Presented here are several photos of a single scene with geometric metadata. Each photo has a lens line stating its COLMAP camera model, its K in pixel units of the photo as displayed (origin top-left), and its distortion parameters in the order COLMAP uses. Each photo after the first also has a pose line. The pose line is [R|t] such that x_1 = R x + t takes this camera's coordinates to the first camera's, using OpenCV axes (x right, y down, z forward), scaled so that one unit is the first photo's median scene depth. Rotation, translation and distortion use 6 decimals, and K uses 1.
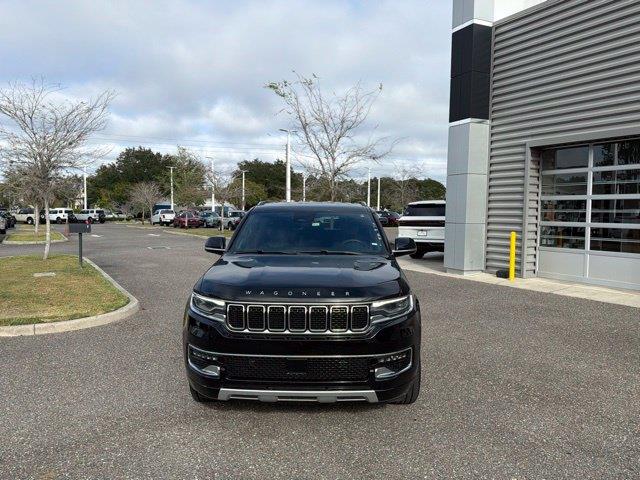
lens RADIAL K [[491.3, 0, 325.2], [0, 491.3, 244.5], [0, 0, 1]] dist [0.043882, -0.021949]
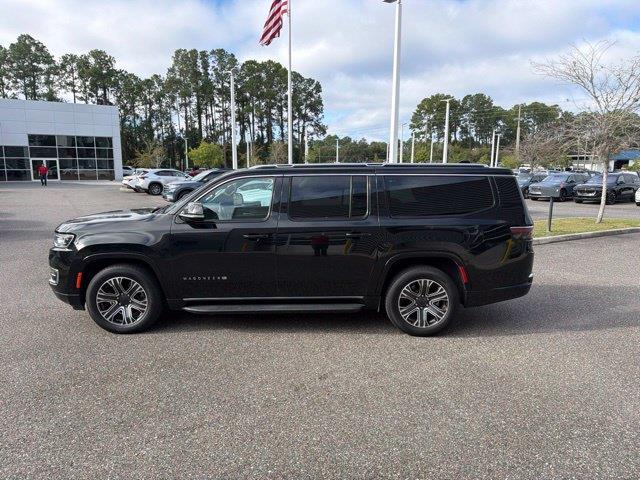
lens RADIAL K [[452.0, 0, 317.0], [0, 452.0, 249.0], [0, 0, 1]] dist [0.062455, -0.075443]
pose [[0.000580, 0.160937, -0.986965, 0.465929], [-0.069662, 0.984574, 0.160506, -0.037915], [0.997570, 0.068661, 0.011782, 0.547374]]
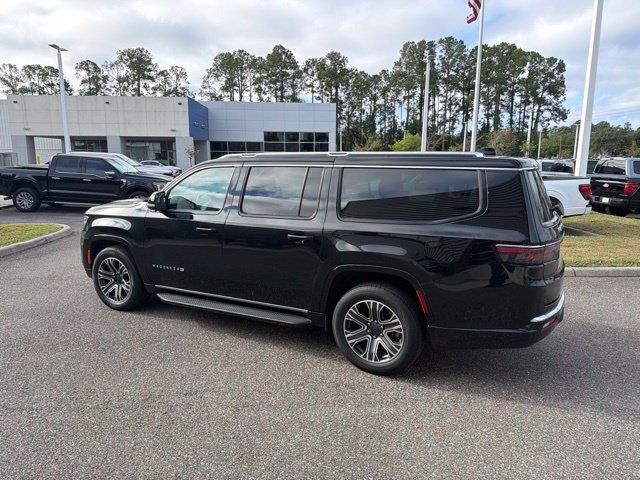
lens RADIAL K [[452.0, 0, 314.7], [0, 452.0, 243.5], [0, 0, 1]] dist [0.062455, -0.075443]
pose [[-0.476832, 0.144151, -0.867094, 0.356794], [-0.070648, 0.976985, 0.201270, -0.052448], [0.876151, 0.157231, -0.455674, 0.752066]]
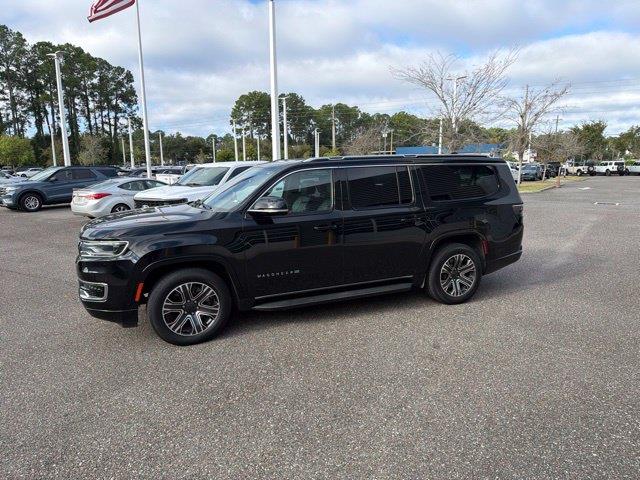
lens RADIAL K [[452.0, 0, 318.5], [0, 452.0, 246.3], [0, 0, 1]] dist [0.062455, -0.075443]
pose [[0.394315, 0.146830, -0.907169, 0.439975], [-0.043959, 0.989037, 0.140973, -0.021338], [0.917923, -0.015710, 0.396447, 0.327901]]
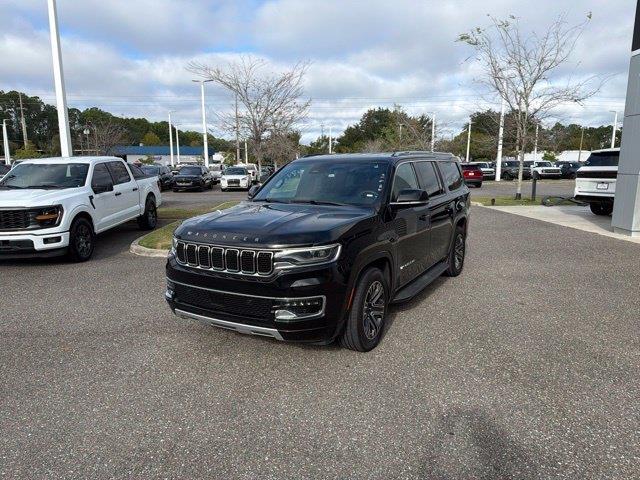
lens RADIAL K [[452.0, 0, 317.5], [0, 452.0, 239.3], [0, 0, 1]] dist [0.062455, -0.075443]
pose [[0.870043, 0.065571, -0.488596, 0.196214], [-0.018033, 0.994684, 0.101379, -0.002288], [0.492647, -0.079393, 0.866600, 0.055968]]
